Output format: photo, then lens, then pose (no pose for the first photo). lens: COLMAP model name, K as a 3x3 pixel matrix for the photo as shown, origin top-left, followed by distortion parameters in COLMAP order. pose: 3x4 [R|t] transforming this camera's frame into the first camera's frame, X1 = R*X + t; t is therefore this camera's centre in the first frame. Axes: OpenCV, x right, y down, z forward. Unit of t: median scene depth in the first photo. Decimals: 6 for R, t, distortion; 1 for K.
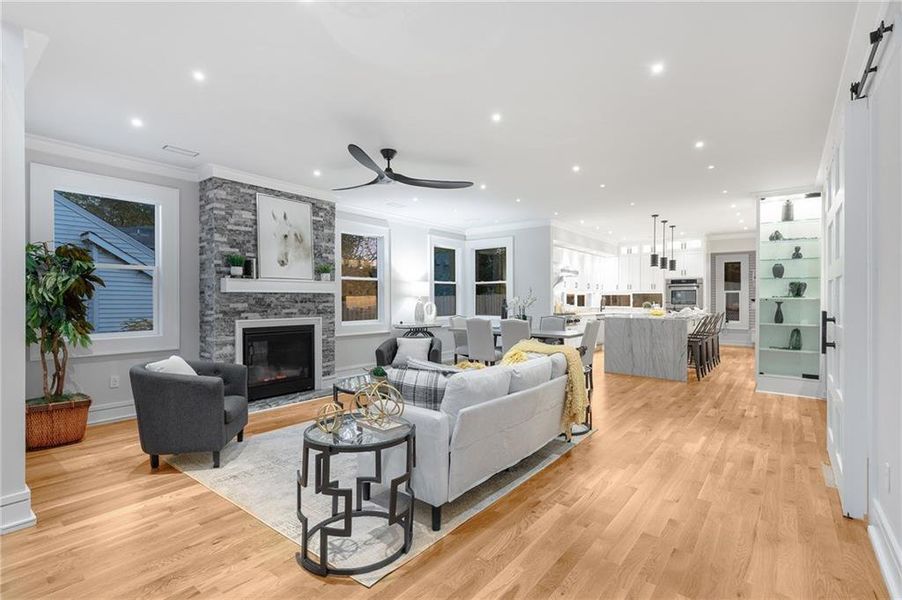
lens RADIAL K [[427.8, 0, 451.0], [0, 427.8, 300.0], [0, 0, 1]] dist [0.001372, -0.000167]
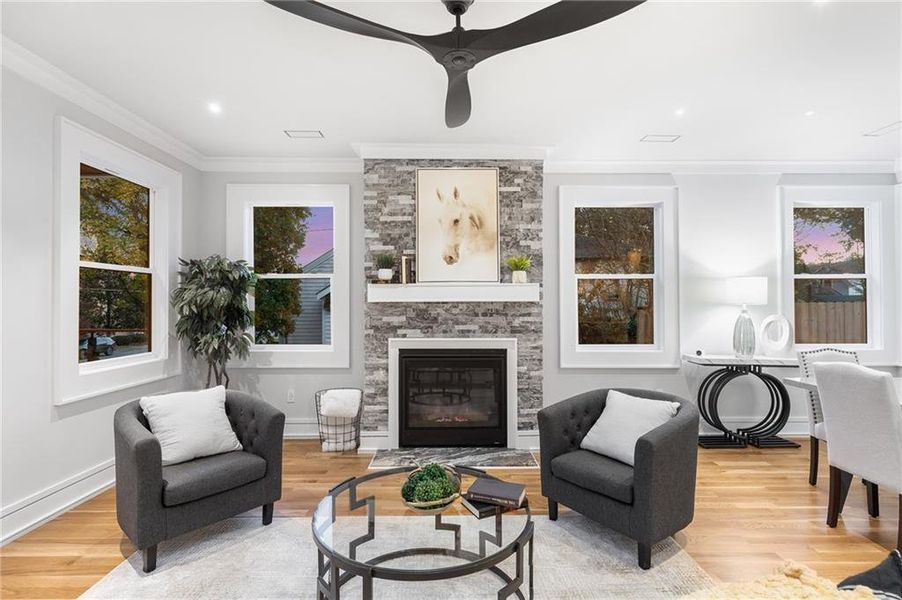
lens RADIAL K [[427.8, 0, 451.0], [0, 427.8, 300.0], [0, 0, 1]] dist [0.001372, -0.000167]
pose [[0.628764, -0.007322, -0.777562, 0.155984], [-0.000354, 0.999953, -0.009702, -0.013145], [0.777596, 0.006375, 0.628732, 0.558074]]
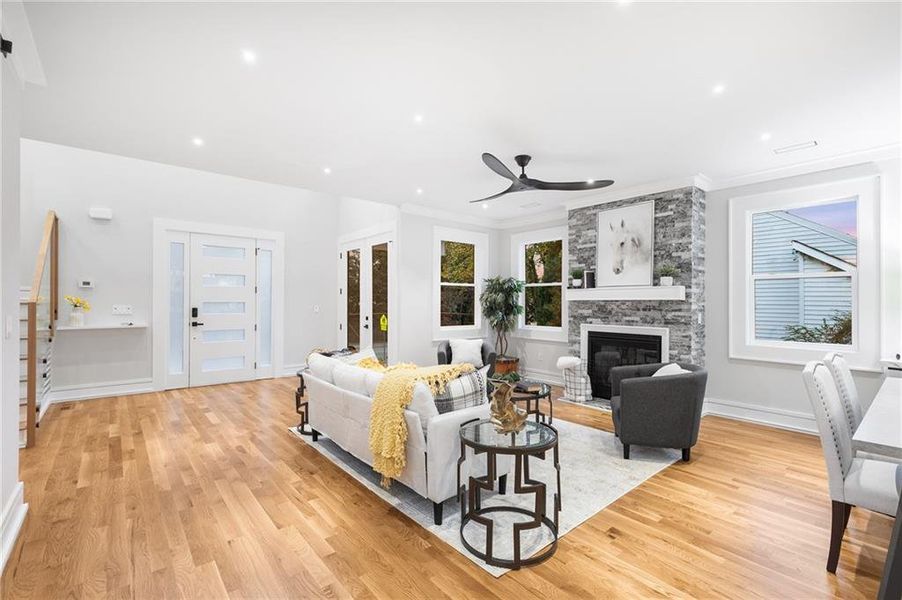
lens RADIAL K [[400.1, 0, 449.5], [0, 400.1, 301.8], [0, 0, 1]] dist [0.001441, 0.000131]
pose [[-0.202001, -0.002292, -0.979383, 0.619555], [-0.005635, 0.999983, -0.001178, -0.009766], [0.979369, 0.005281, -0.202010, 0.802591]]
